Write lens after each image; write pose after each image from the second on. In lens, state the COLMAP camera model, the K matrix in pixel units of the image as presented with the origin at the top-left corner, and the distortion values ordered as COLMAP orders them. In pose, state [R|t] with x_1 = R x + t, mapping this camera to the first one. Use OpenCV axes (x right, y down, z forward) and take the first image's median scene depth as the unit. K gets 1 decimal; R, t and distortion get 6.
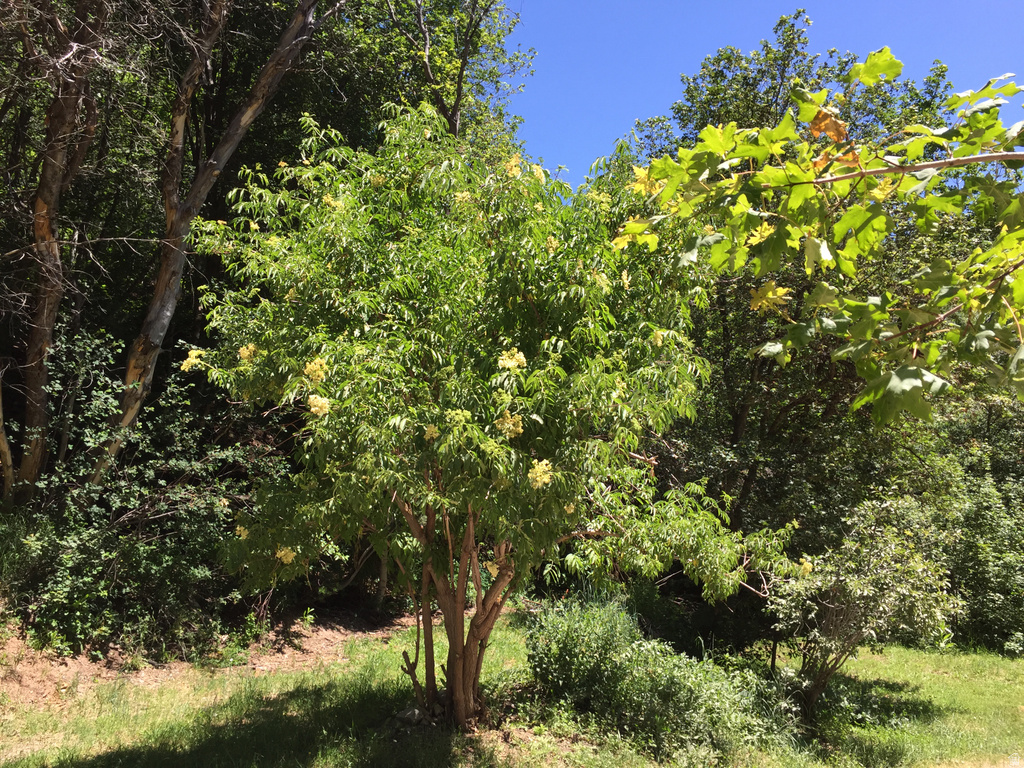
lens RADIAL K [[871.6, 0, 513.3], [0, 871.6, 383.5], [0, 0, 1]] dist [0.036772, -0.026206]
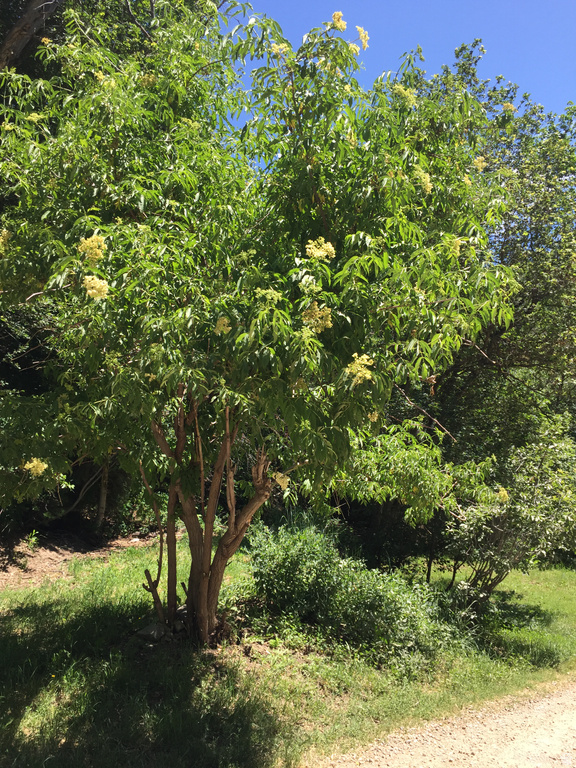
lens RADIAL K [[653.7, 0, 288.0], [0, 653.7, 386.6], [0, 0, 1]] dist [0.036772, -0.026206]
pose [[0.987222, 0.039773, 0.154305, -0.080106], [-0.044044, 0.998733, 0.024358, 0.059632], [-0.153141, -0.030843, 0.987723, 0.201250]]
